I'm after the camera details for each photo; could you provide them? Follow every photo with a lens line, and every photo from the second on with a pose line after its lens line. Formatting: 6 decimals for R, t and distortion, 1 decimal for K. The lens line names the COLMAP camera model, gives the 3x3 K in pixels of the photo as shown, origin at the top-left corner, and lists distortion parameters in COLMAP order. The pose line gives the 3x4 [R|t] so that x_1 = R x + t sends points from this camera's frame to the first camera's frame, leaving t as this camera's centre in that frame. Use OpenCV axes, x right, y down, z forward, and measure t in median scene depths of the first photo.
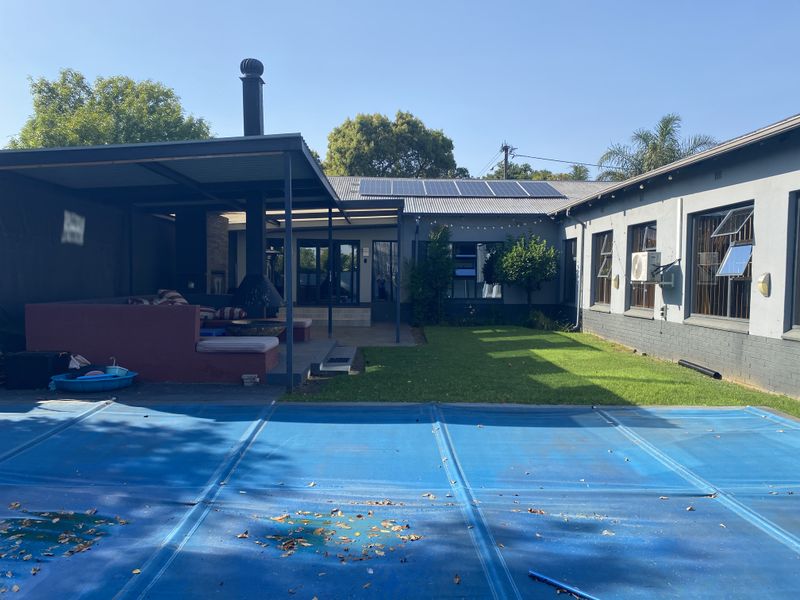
lens RADIAL K [[612.8, 0, 399.4], [0, 612.8, 295.9], [0, 0, 1]] dist [-0.007861, 0.015626]
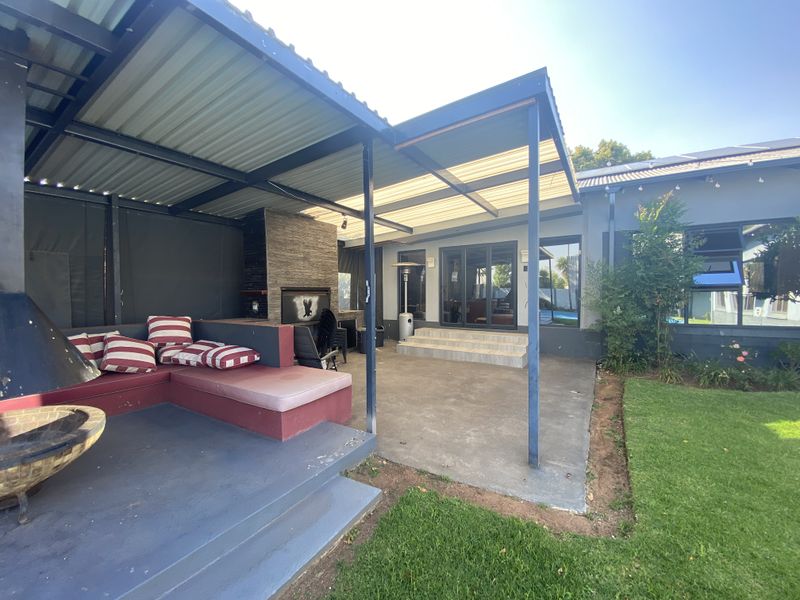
lens RADIAL K [[321.5, 0, 400.0], [0, 321.5, 300.0], [0, 0, 1]] dist [0.026981, -0.022605]
pose [[0.835984, -0.004976, -0.548732, 0.029110], [0.001288, 0.999974, -0.007105, -0.017977], [0.548753, 0.005233, 0.835968, 0.608121]]
